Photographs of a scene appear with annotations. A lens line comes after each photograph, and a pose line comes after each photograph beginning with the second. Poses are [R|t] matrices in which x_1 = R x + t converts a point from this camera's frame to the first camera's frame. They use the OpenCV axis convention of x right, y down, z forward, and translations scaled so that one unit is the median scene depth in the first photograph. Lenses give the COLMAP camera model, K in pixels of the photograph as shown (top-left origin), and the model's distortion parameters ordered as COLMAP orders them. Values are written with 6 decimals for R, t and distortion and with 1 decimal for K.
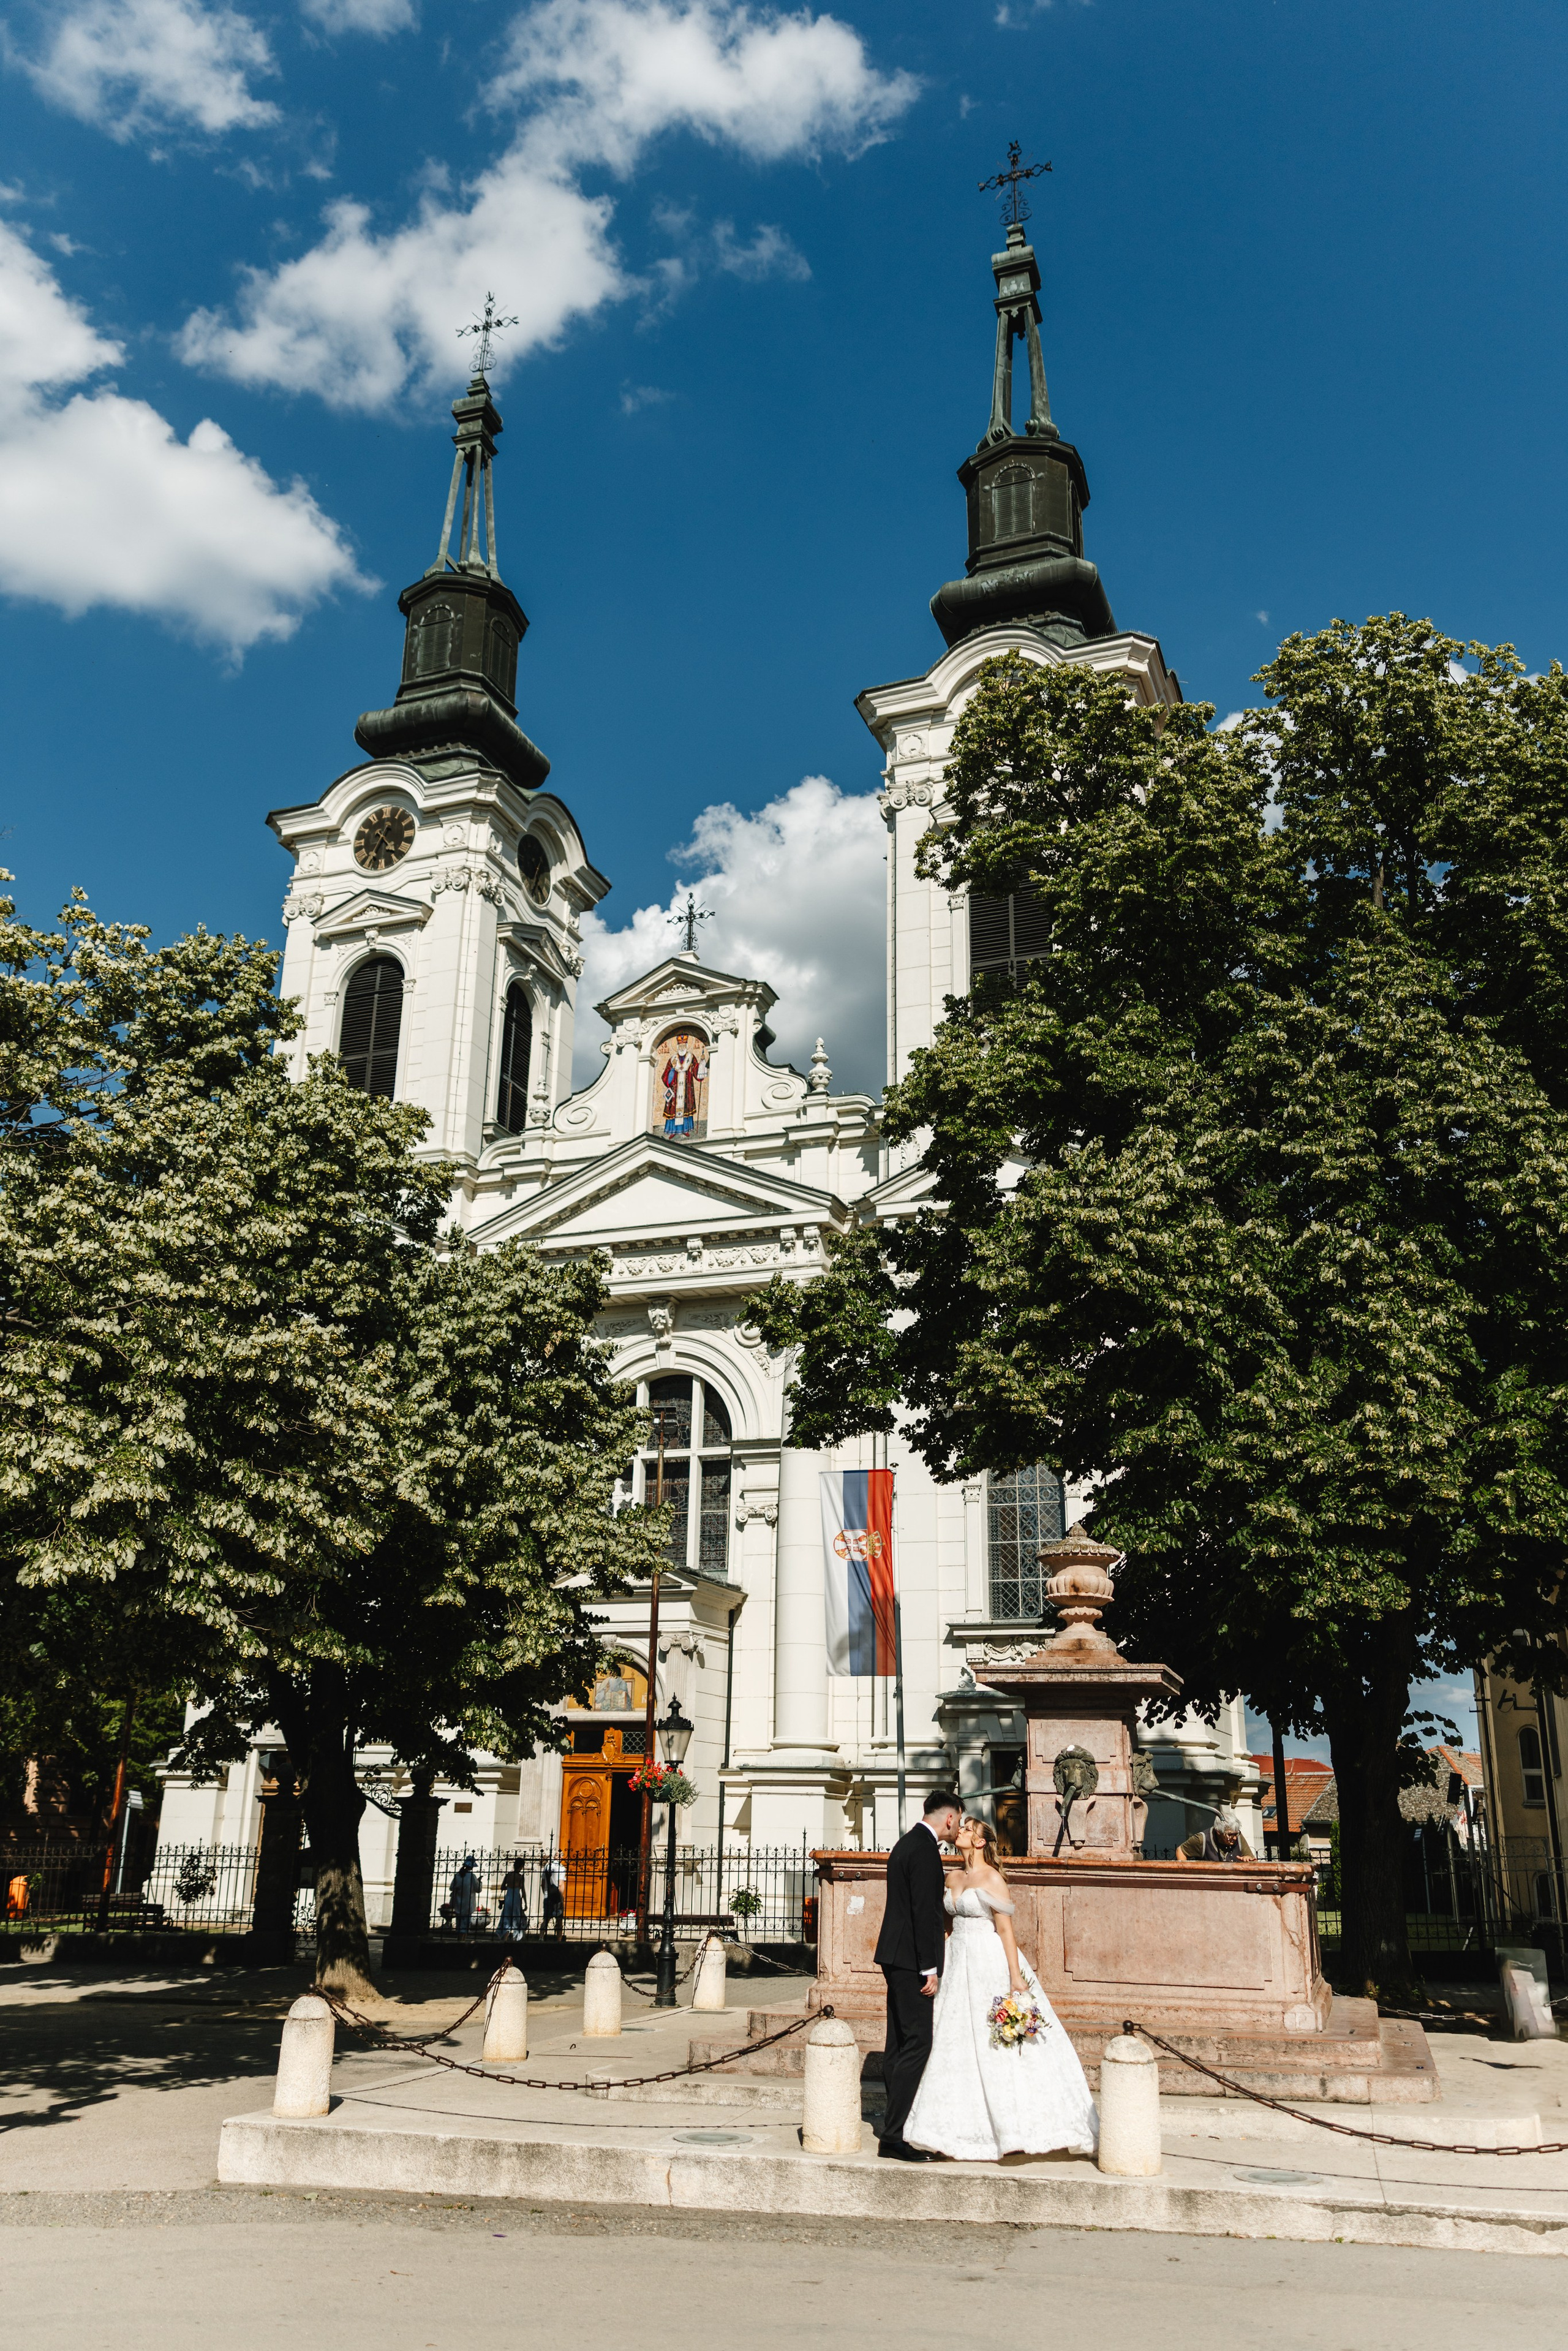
lens RADIAL K [[1865.9, 0, 787.7], [0, 1865.9, 1176.9], [0, 0, 1]] dist [-0.003314, -0.000769]
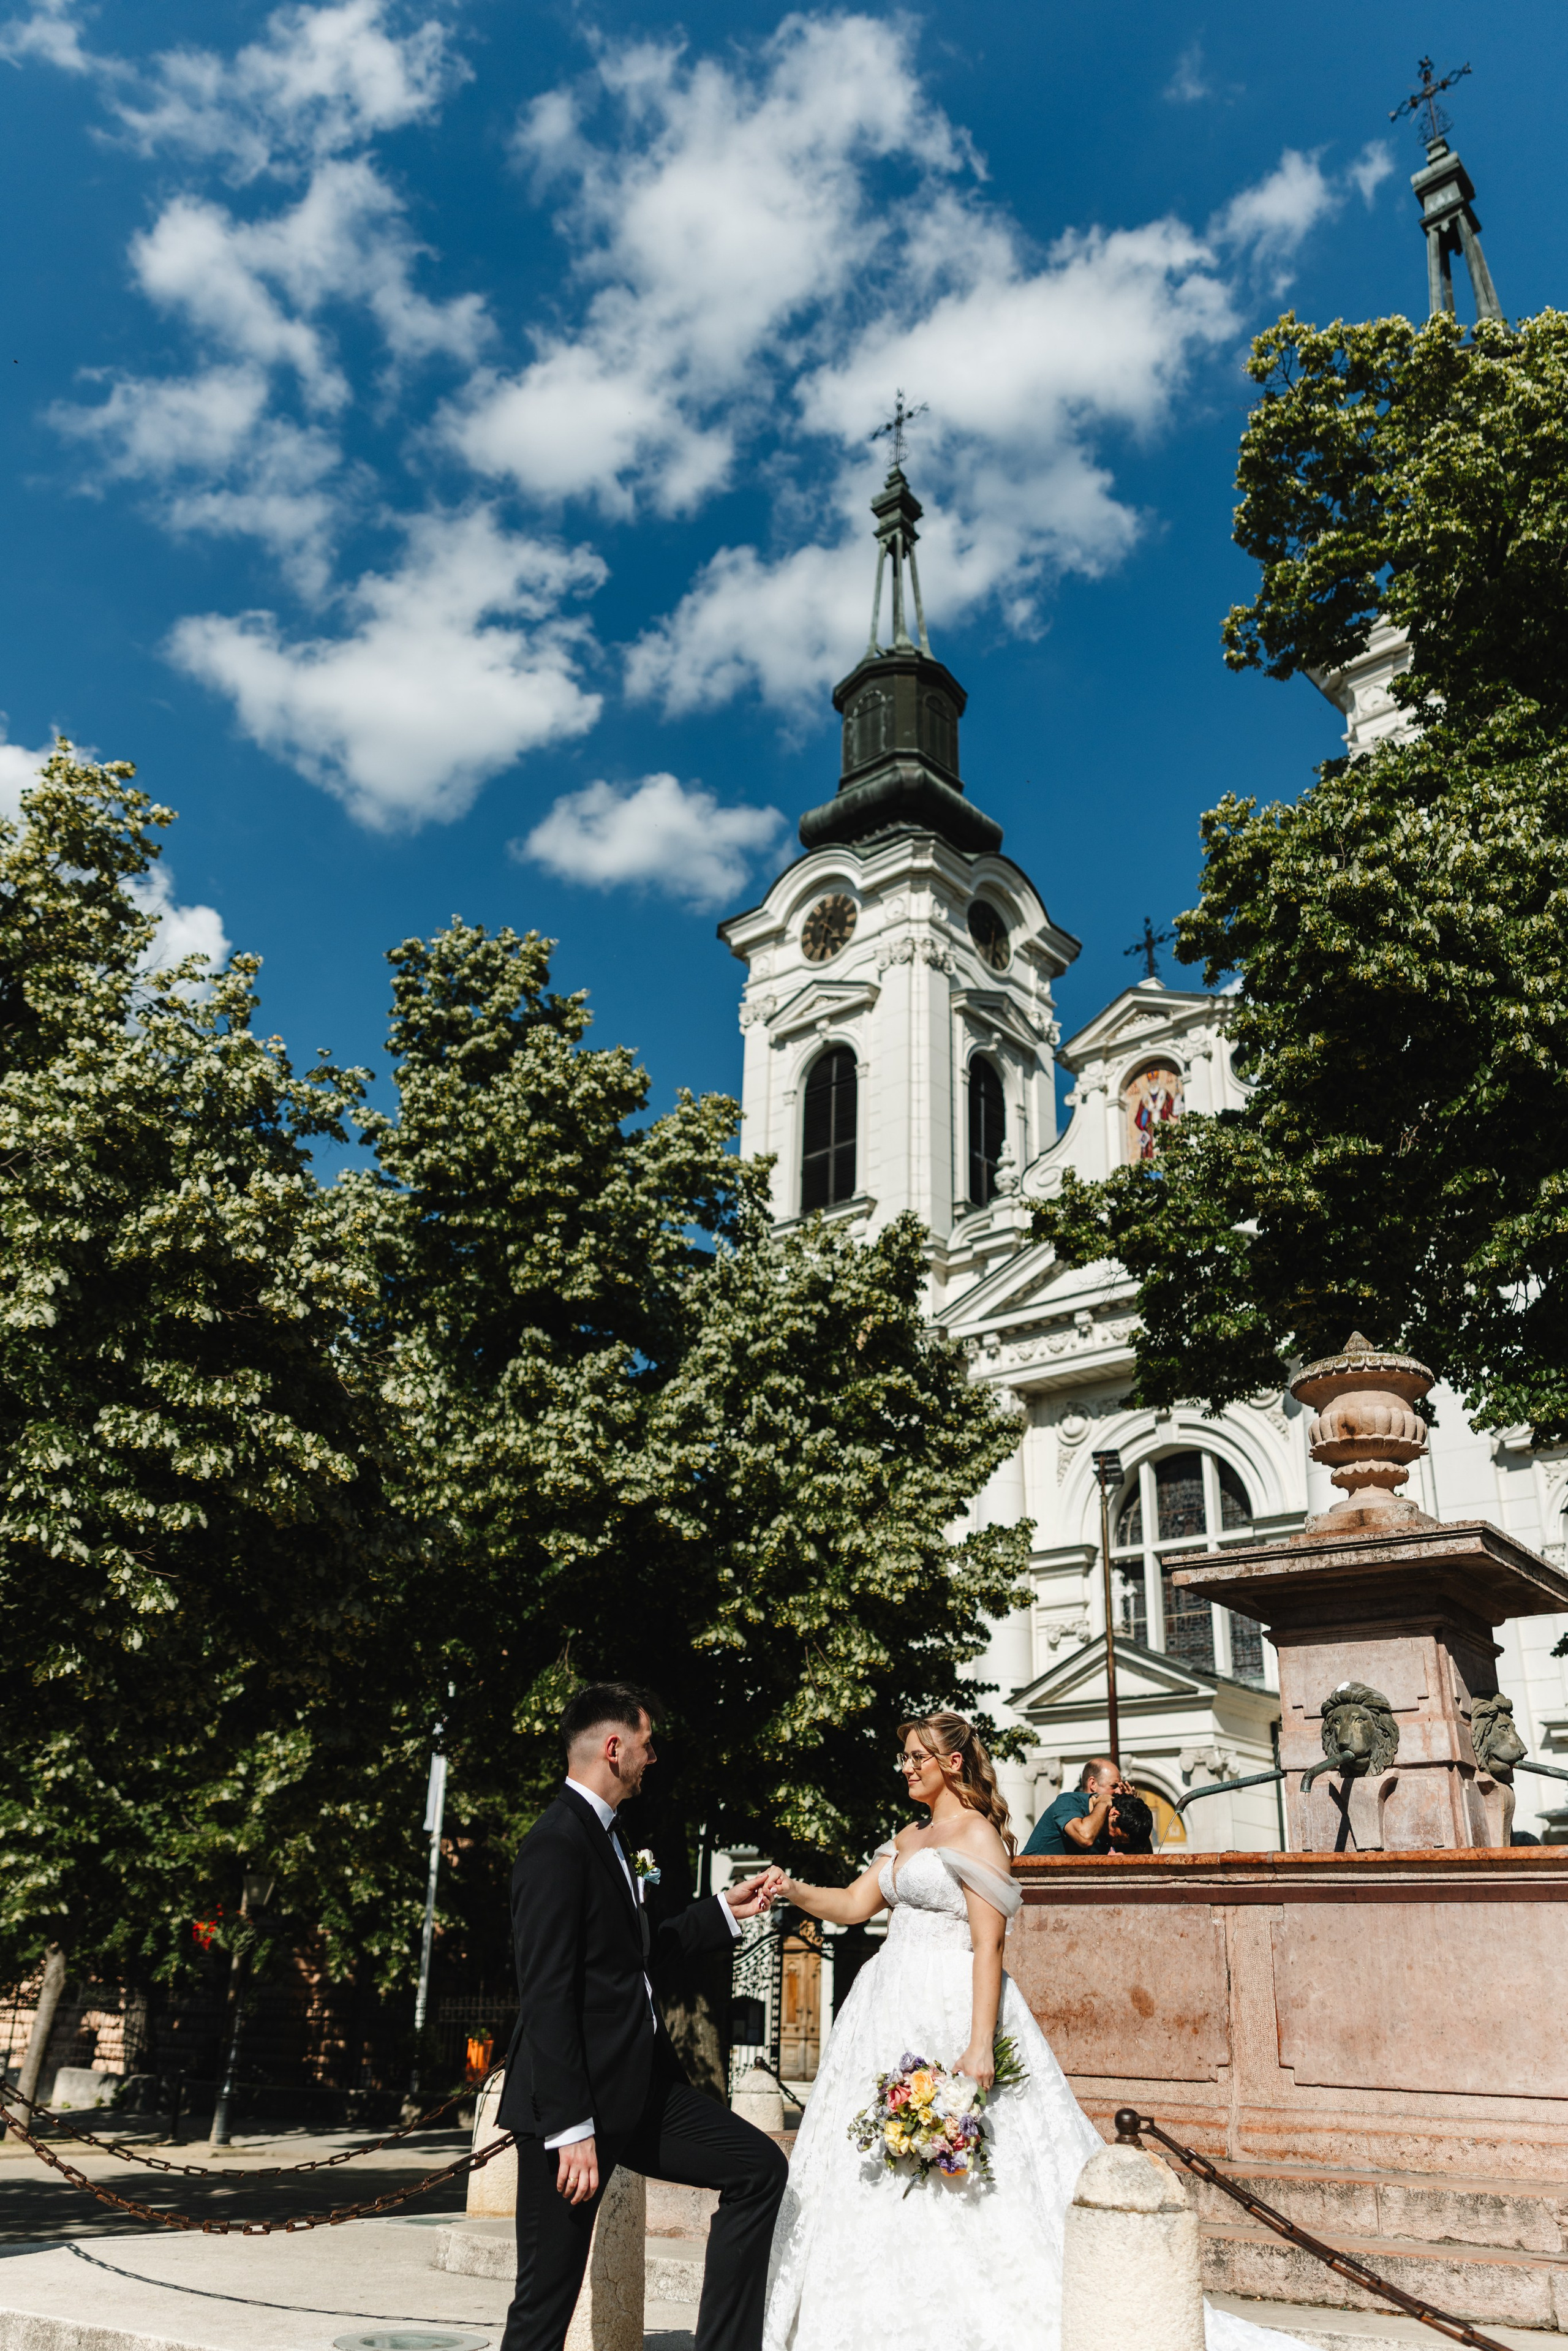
lens RADIAL K [[1865.9, 0, 787.7], [0, 1865.9, 1176.9], [0, 0, 1]] dist [-0.003314, -0.000769]
pose [[0.938666, -0.133871, -0.317780, 0.055687], [0.102109, 0.988143, -0.114663, 0.057247], [0.329362, 0.075182, 0.941206, 0.112702]]
